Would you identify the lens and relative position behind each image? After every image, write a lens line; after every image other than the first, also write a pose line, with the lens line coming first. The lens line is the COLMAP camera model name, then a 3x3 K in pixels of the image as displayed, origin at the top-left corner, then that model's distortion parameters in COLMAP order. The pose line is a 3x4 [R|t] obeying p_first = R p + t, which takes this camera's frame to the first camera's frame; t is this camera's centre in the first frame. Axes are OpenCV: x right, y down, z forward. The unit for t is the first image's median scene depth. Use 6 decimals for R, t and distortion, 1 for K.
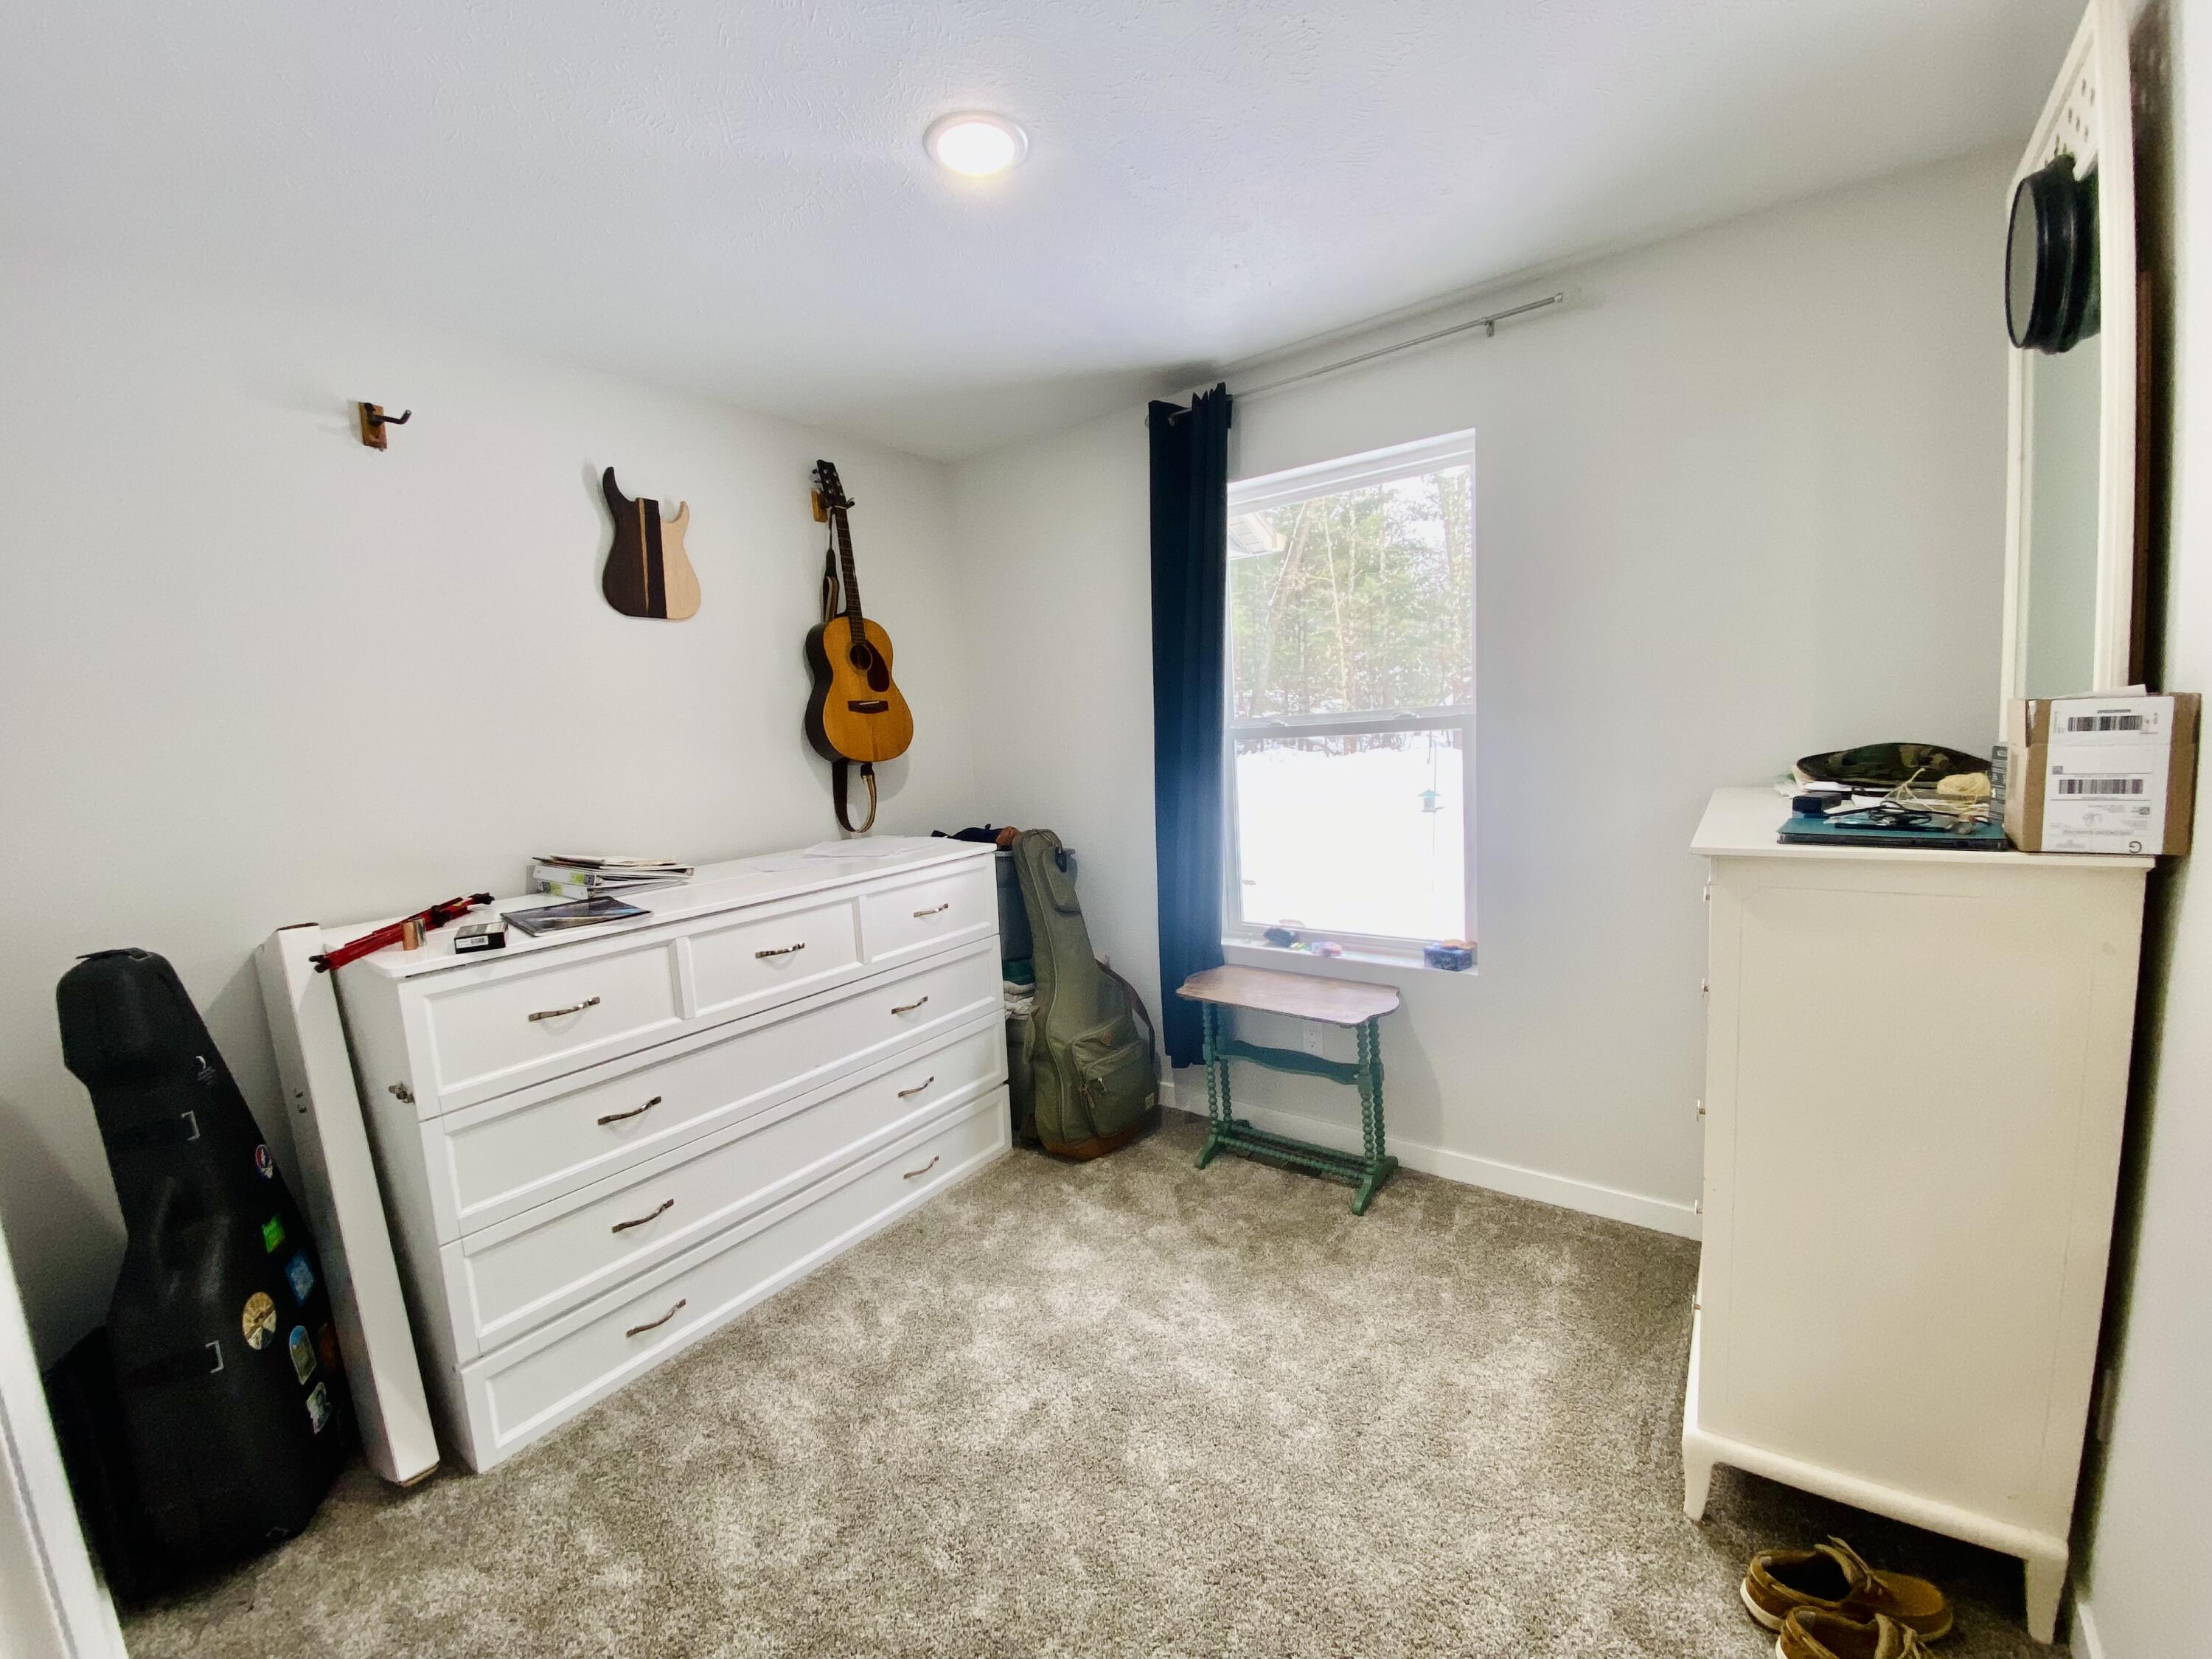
lens RADIAL K [[889.8, 0, 1096.0], [0, 889.8, 826.7], [0, 0, 1]] dist [0.036984, -0.028481]
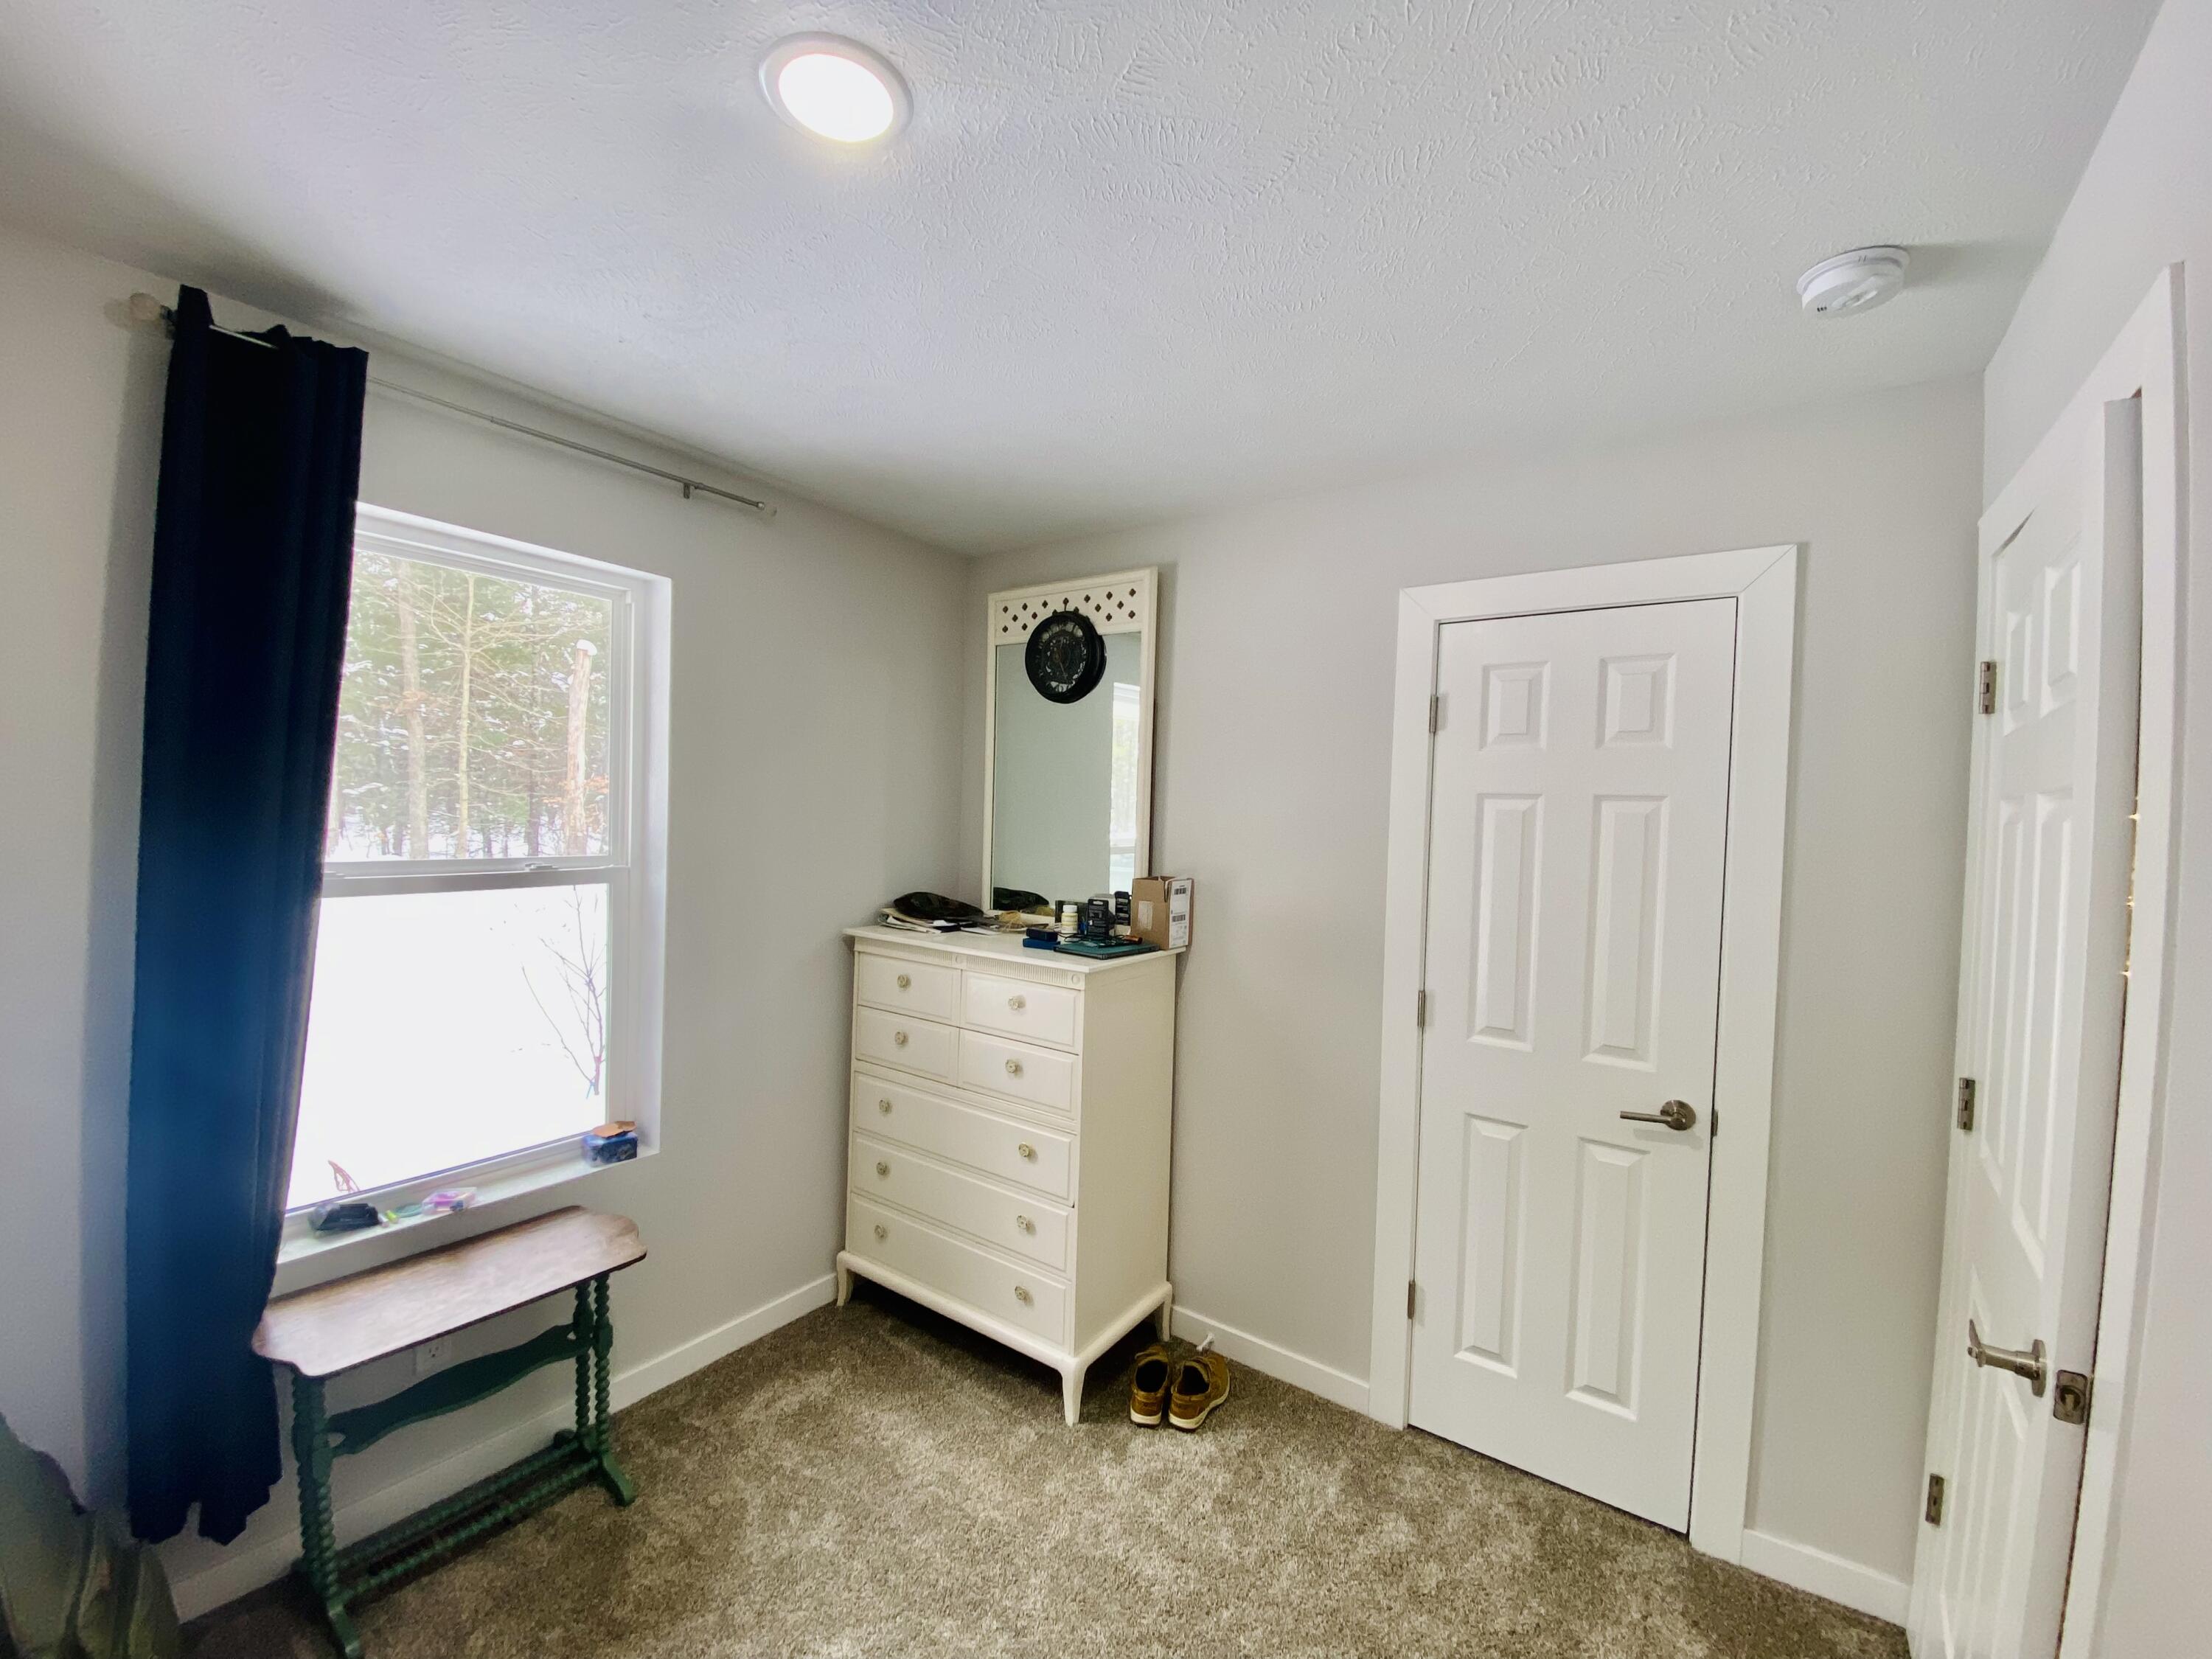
lens RADIAL K [[889.8, 0, 1096.0], [0, 889.8, 826.7], [0, 0, 1]] dist [0.036984, -0.028481]
pose [[-0.024572, 0.038369, 0.998961, -0.505783], [0.083642, 0.995838, -0.036192, -0.092295], [-0.996193, 0.082666, -0.027679, 0.539348]]
